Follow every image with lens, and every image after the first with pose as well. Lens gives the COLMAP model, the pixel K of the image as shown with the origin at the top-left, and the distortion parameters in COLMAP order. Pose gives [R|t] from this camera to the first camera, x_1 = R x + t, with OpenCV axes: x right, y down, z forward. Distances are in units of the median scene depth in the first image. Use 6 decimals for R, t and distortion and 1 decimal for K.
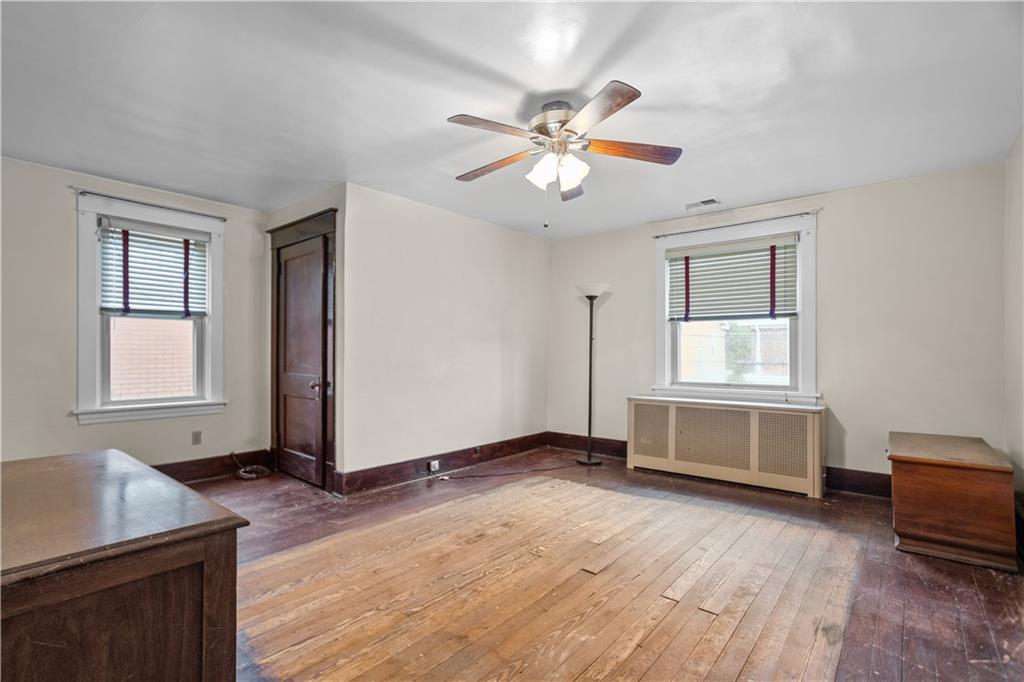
lens RADIAL K [[496.0, 0, 482.4], [0, 496.0, 343.6], [0, 0, 1]] dist [-0.045859, 0.035431]
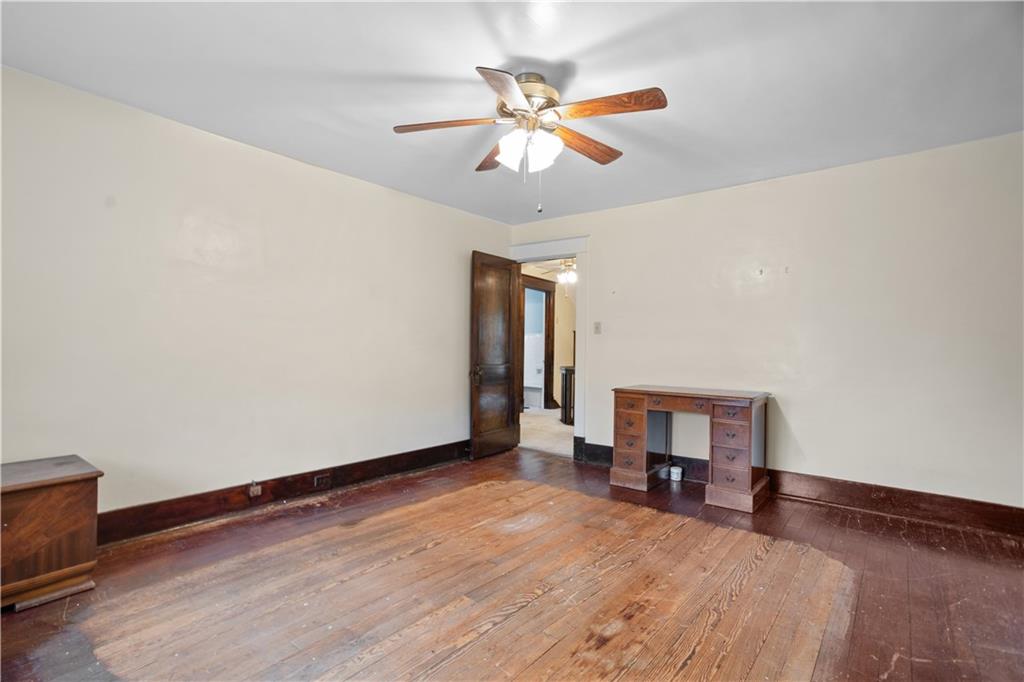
lens RADIAL K [[496.0, 0, 482.4], [0, 496.0, 343.6], [0, 0, 1]] dist [-0.045859, 0.035431]
pose [[-0.999733, -0.016397, -0.016303, 0.243537], [-0.015994, 0.999570, -0.024572, 0.034904], [0.016699, -0.024305, -0.999565, 1.894341]]
